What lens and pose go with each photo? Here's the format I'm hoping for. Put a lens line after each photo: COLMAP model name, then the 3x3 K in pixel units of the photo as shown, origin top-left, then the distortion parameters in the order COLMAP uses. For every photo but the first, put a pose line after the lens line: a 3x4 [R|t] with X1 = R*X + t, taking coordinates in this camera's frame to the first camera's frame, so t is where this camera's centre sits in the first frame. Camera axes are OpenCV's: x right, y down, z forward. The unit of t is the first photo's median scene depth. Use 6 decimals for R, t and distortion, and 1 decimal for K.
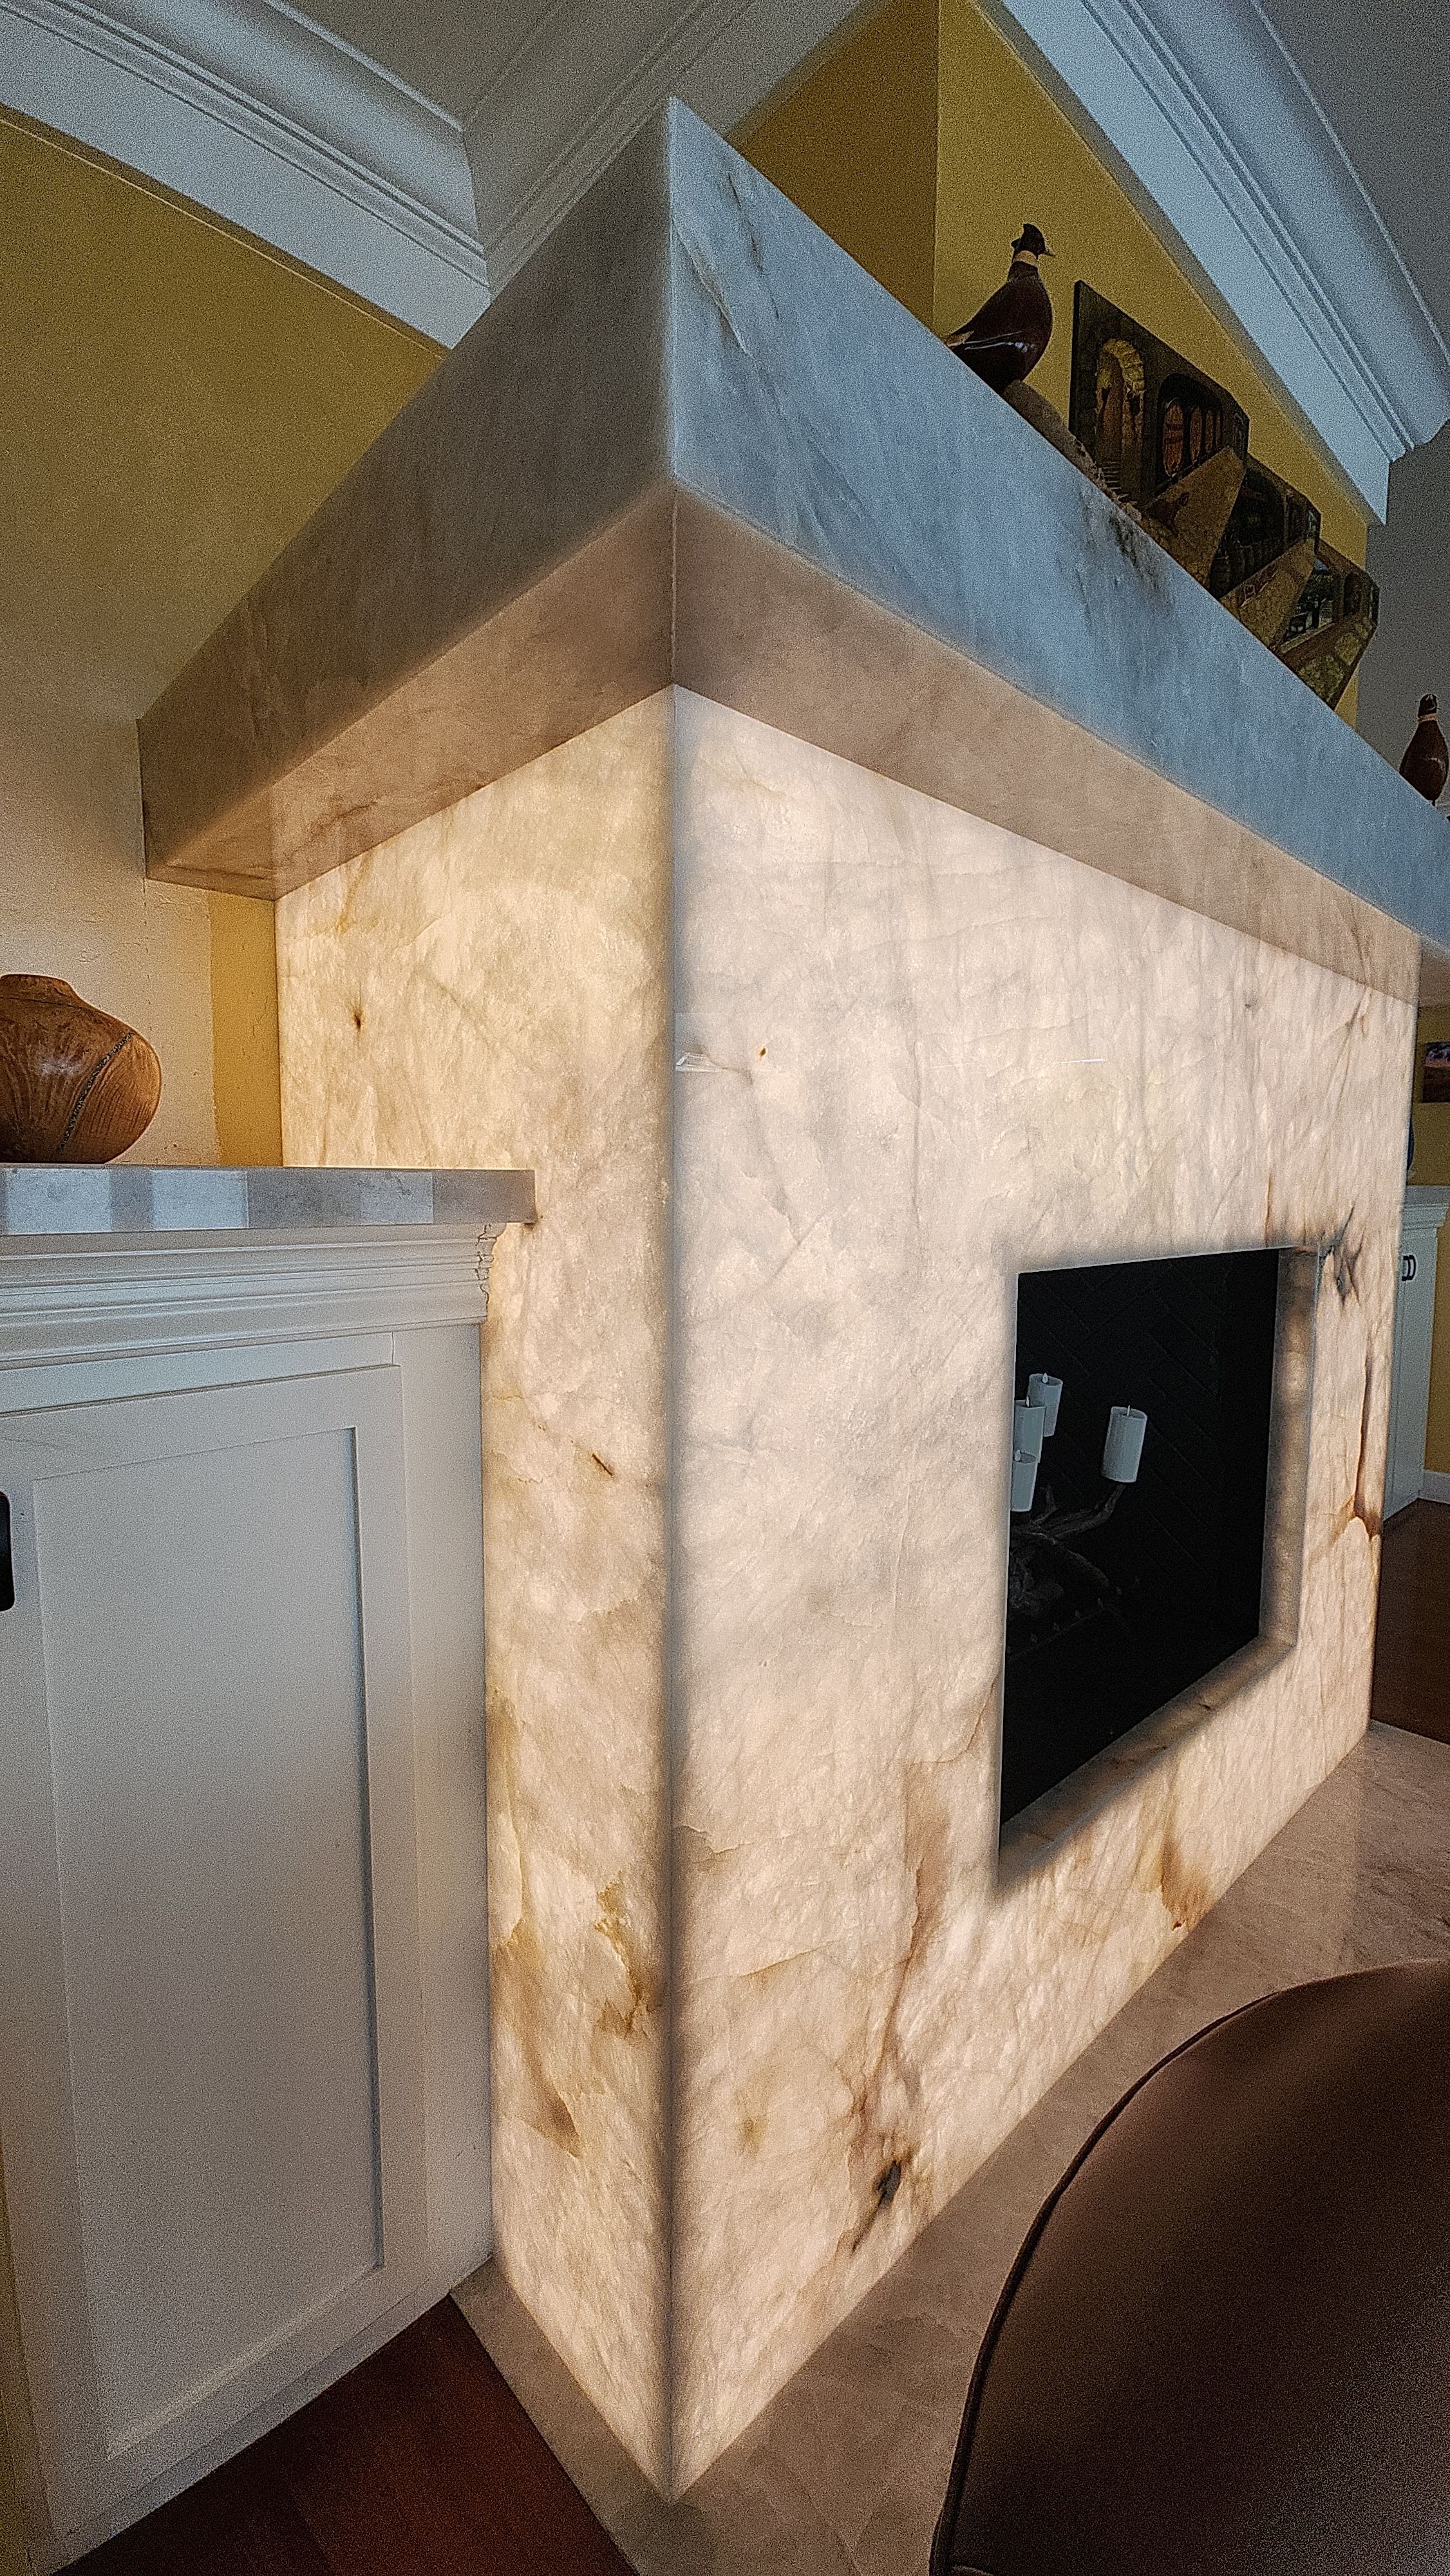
lens RADIAL K [[1054.2, 0, 730.8], [0, 1054.2, 1286.2], [0, 0, 1]] dist [0.007959, -0.005090]
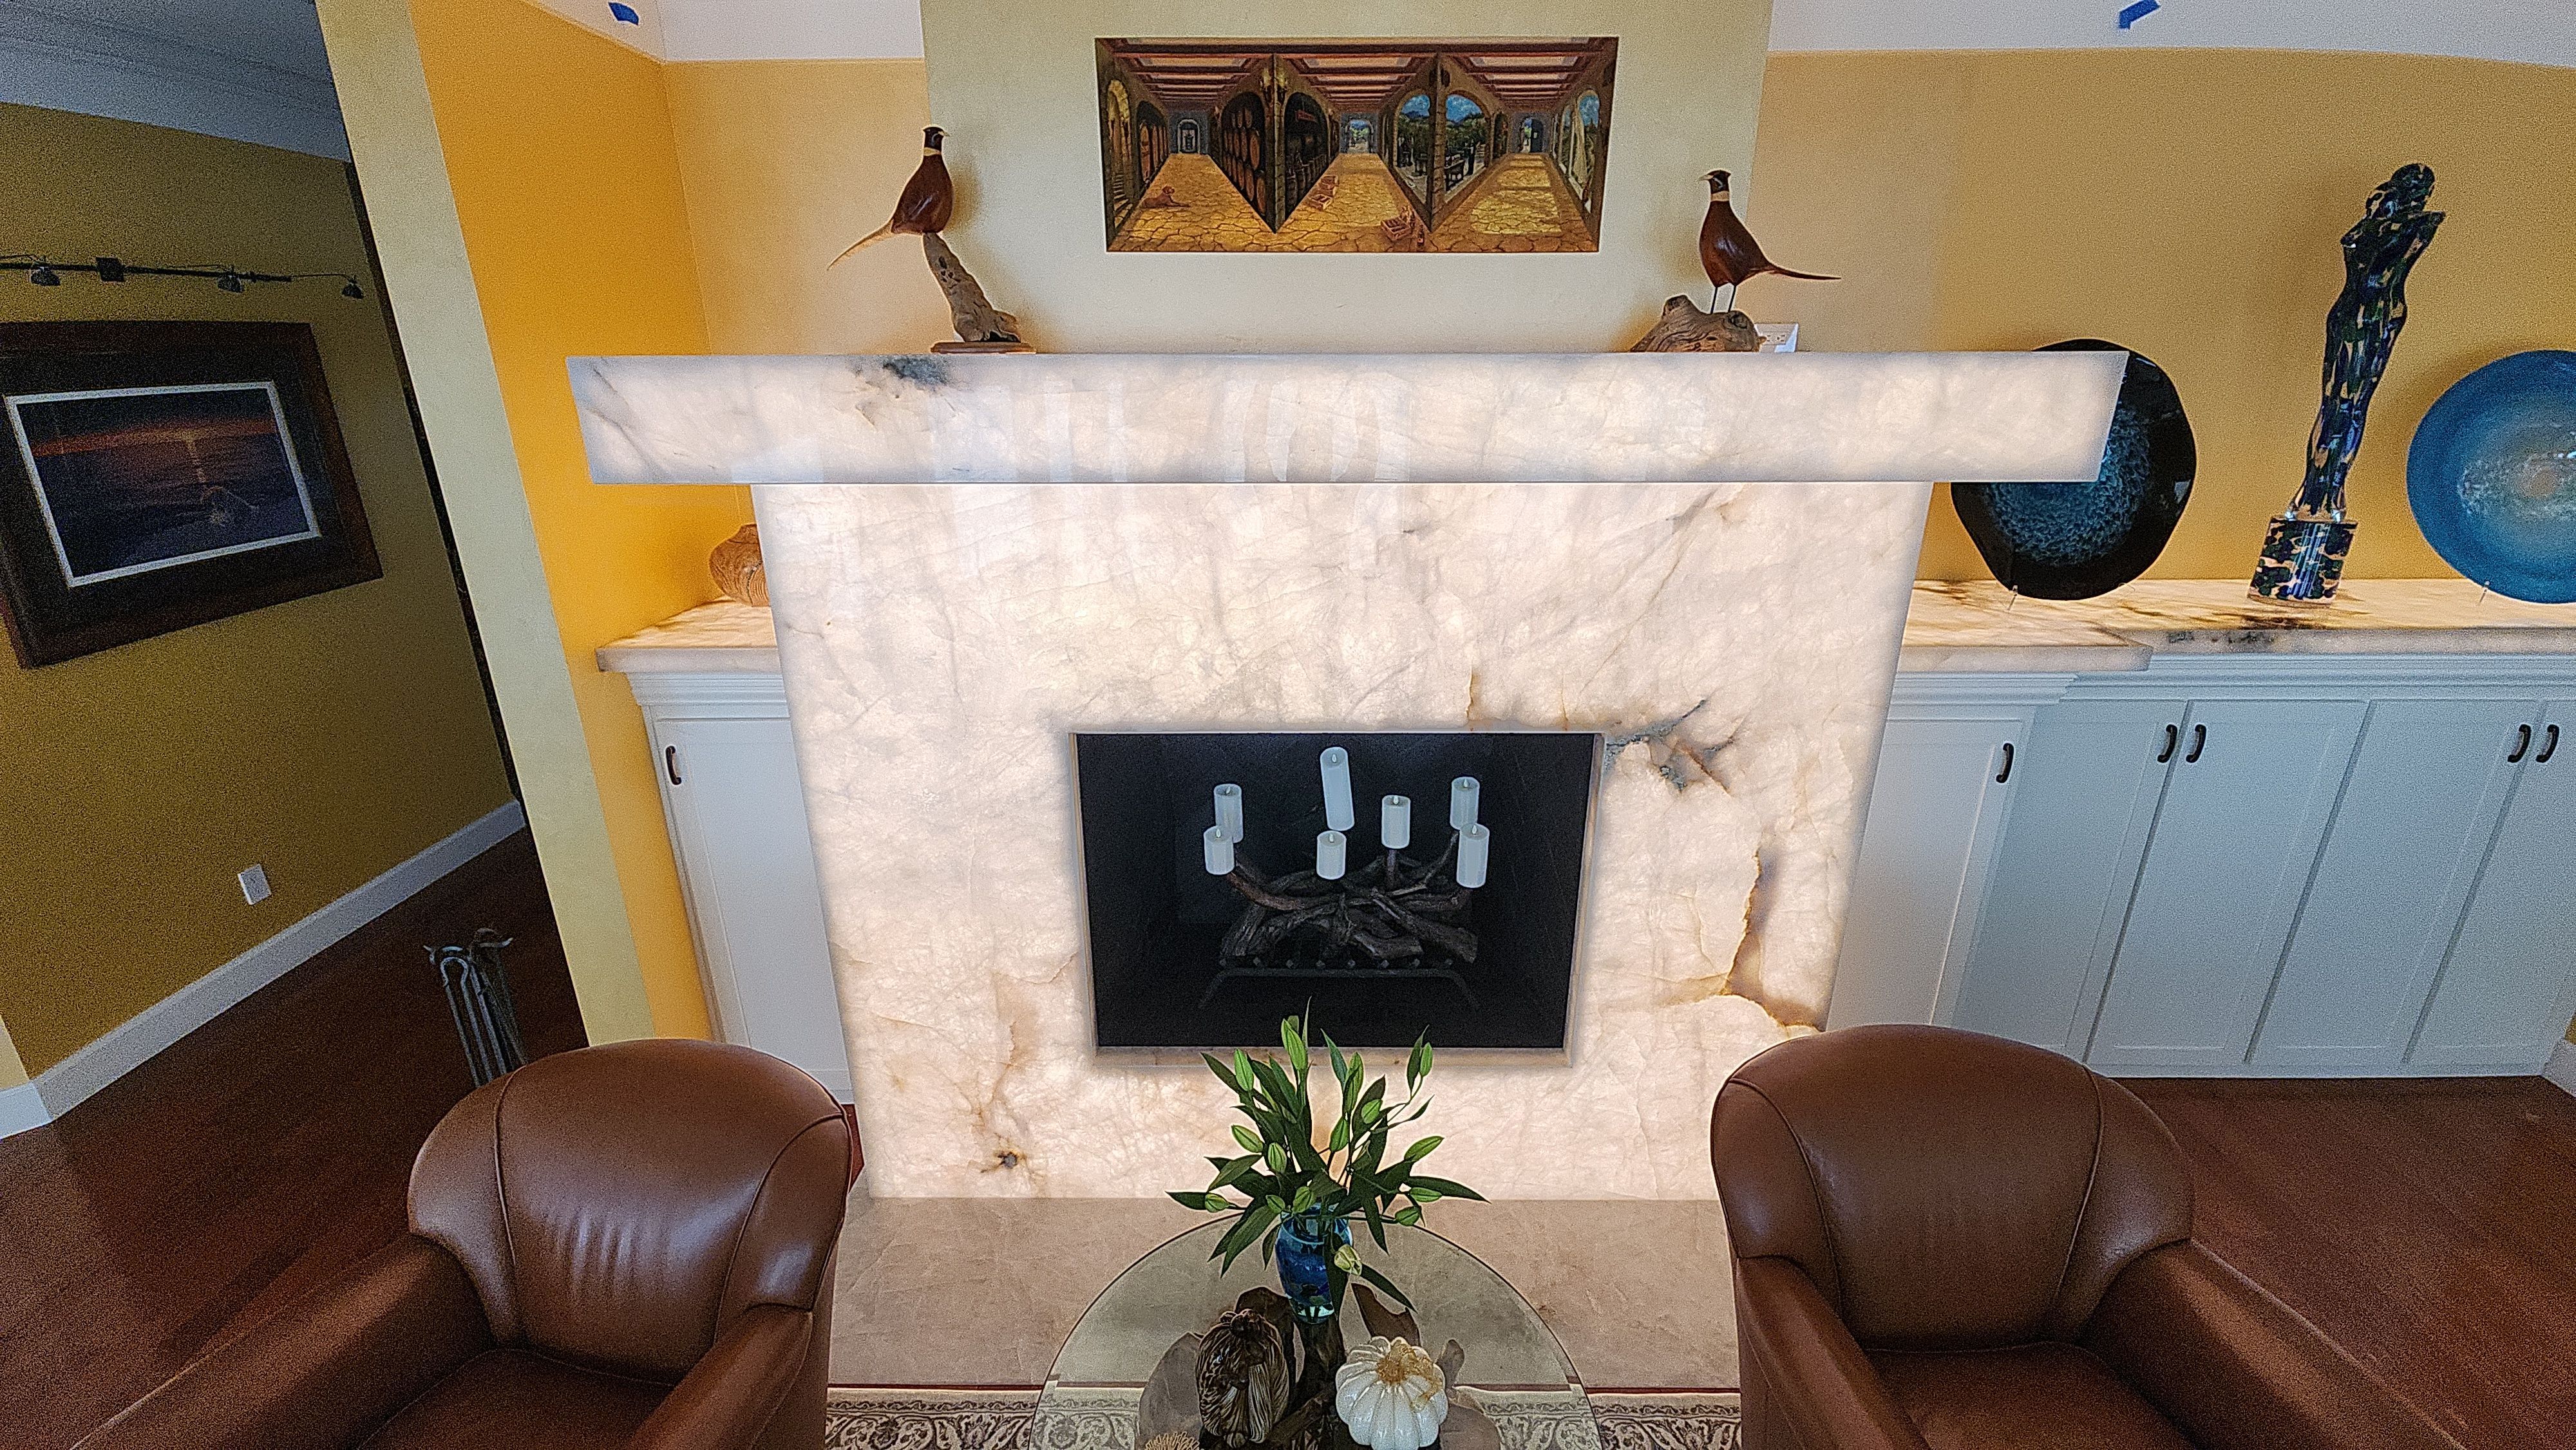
lens RADIAL K [[1054.2, 0, 1286.6], [0, 1054.2, 722.9], [0, 0, 1]] dist [0.007959, -0.005090]
pose [[0.719718, 0.221777, -0.657891, 1.575213], [-0.056611, 0.963198, 0.262766, -0.472356], [0.691955, -0.151874, 0.705786, 0.081988]]
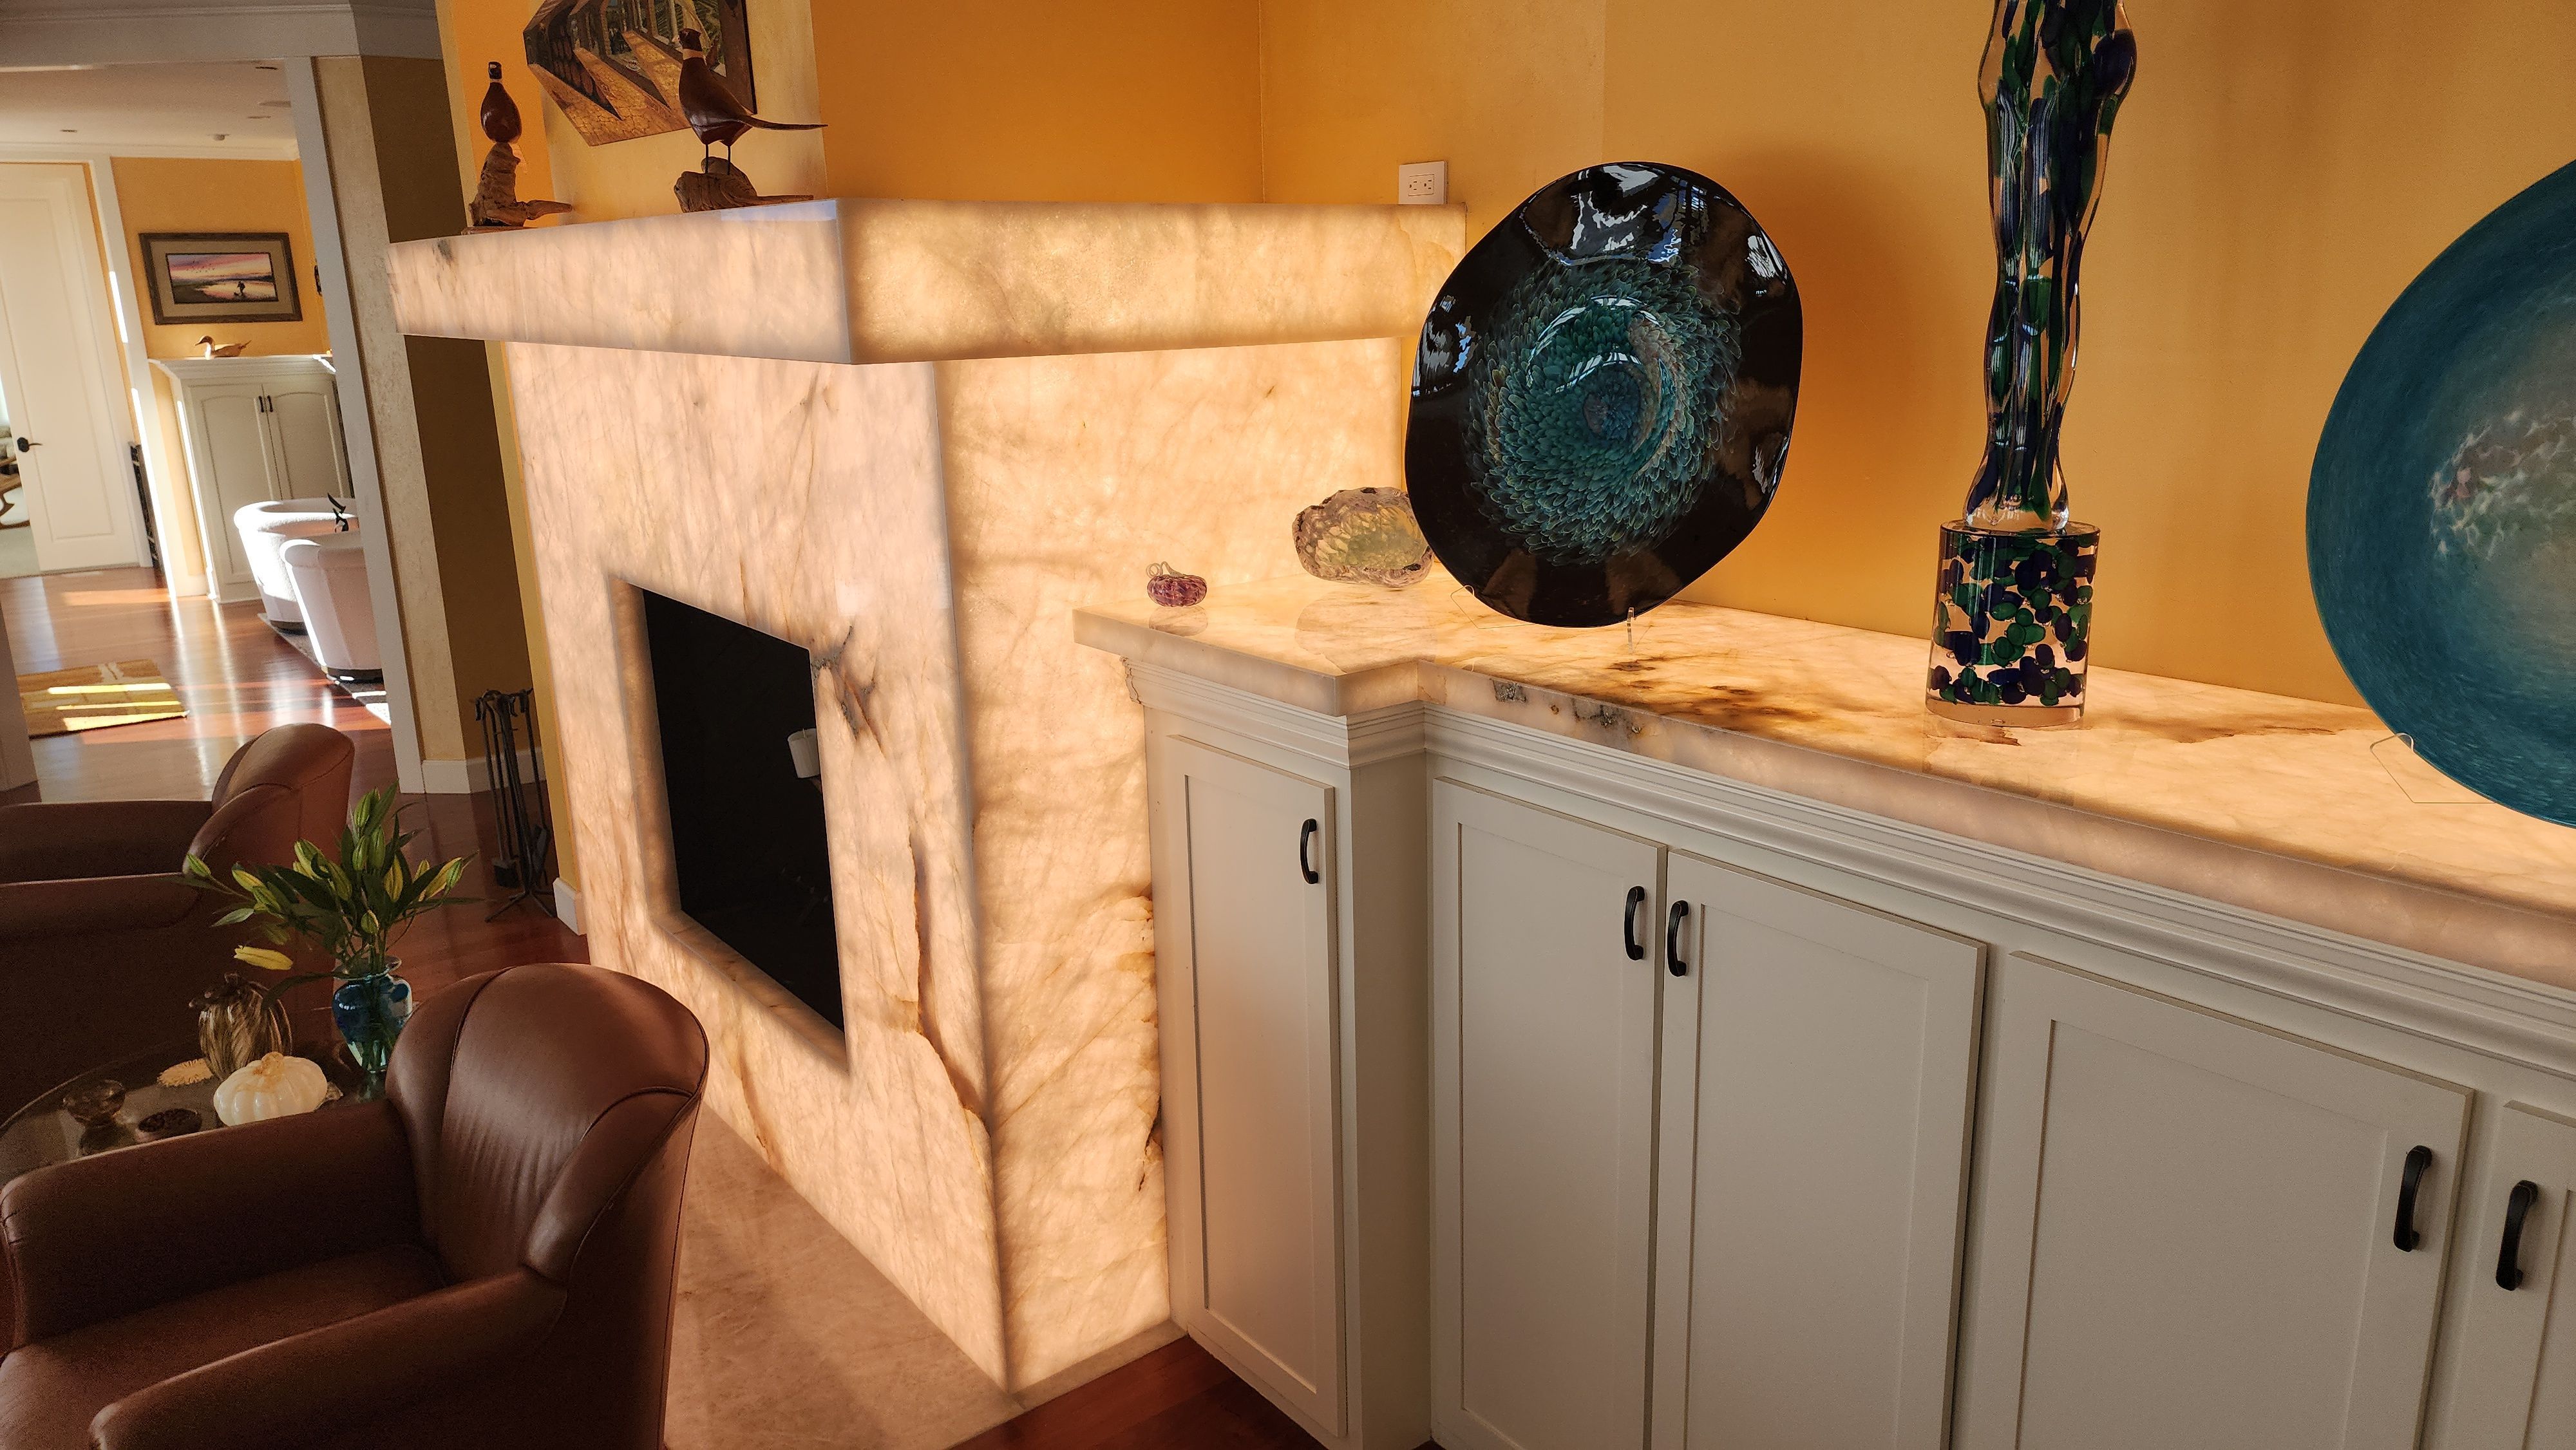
lens RADIAL K [[1715.6, 0, 1300.6], [0, 1715.6, 713.4], [0, 0, 1]] dist [0.080167, -0.070839]
pose [[-0.087049, 0.241737, -0.966429, 3.046360], [-0.069780, 0.966250, 0.247977, -0.593760], [0.993757, 0.089024, -0.067243, 2.368206]]
